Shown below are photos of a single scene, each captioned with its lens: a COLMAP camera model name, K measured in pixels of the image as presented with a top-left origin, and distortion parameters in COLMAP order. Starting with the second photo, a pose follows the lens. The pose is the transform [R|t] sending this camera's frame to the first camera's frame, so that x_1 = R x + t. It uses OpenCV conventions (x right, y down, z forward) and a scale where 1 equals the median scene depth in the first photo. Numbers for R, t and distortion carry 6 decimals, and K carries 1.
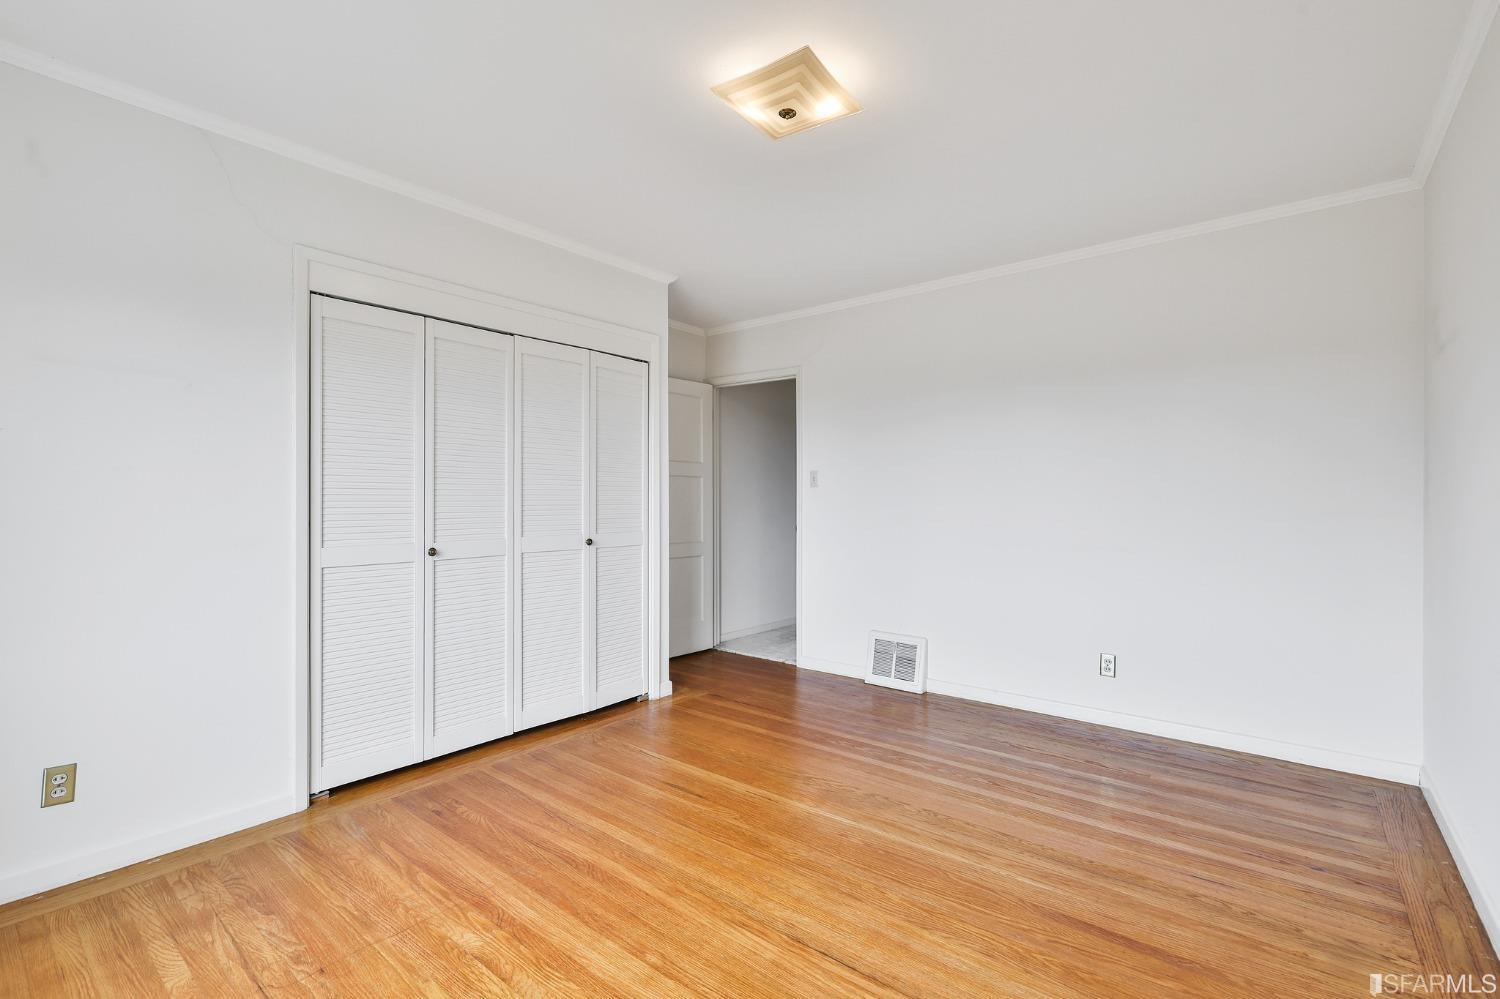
lens RADIAL K [[693.6, 0, 731.0], [0, 693.6, 495.0], [0, 0, 1]] dist [-0.000665, -0.000286]
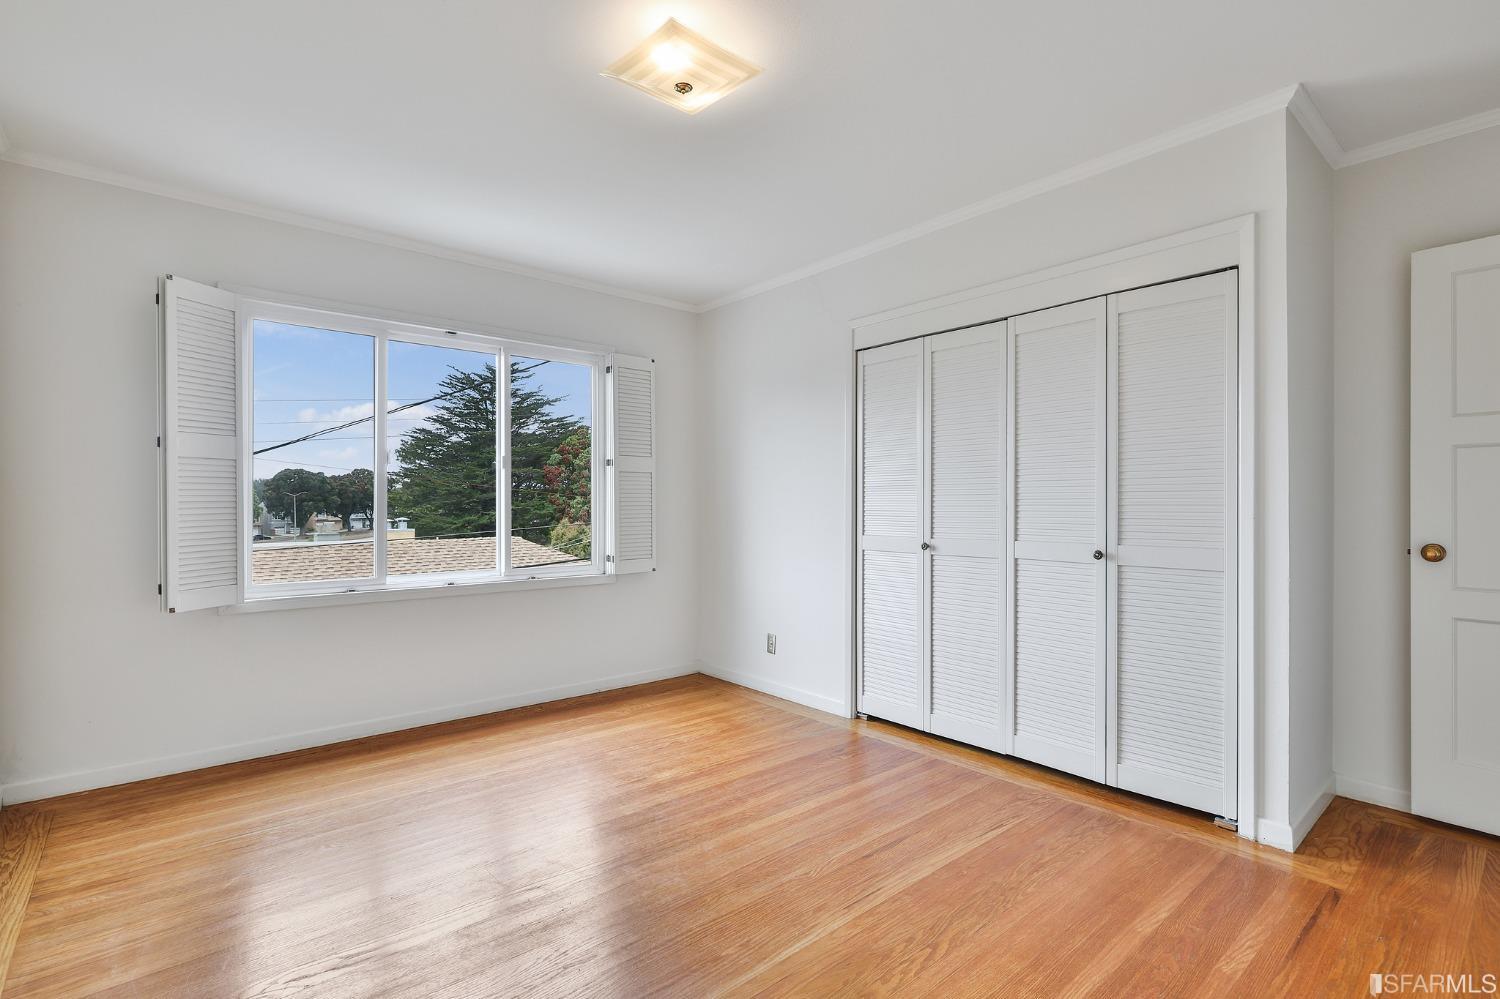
lens RADIAL K [[693.6, 0, 731.0], [0, 693.6, 495.0], [0, 0, 1]] dist [-0.000665, -0.000286]
pose [[-0.188621, -0.012119, -0.981975, 0.793525], [0.008543, 0.999866, -0.013981, 0.014213], [0.982013, -0.011026, -0.188492, 0.990535]]
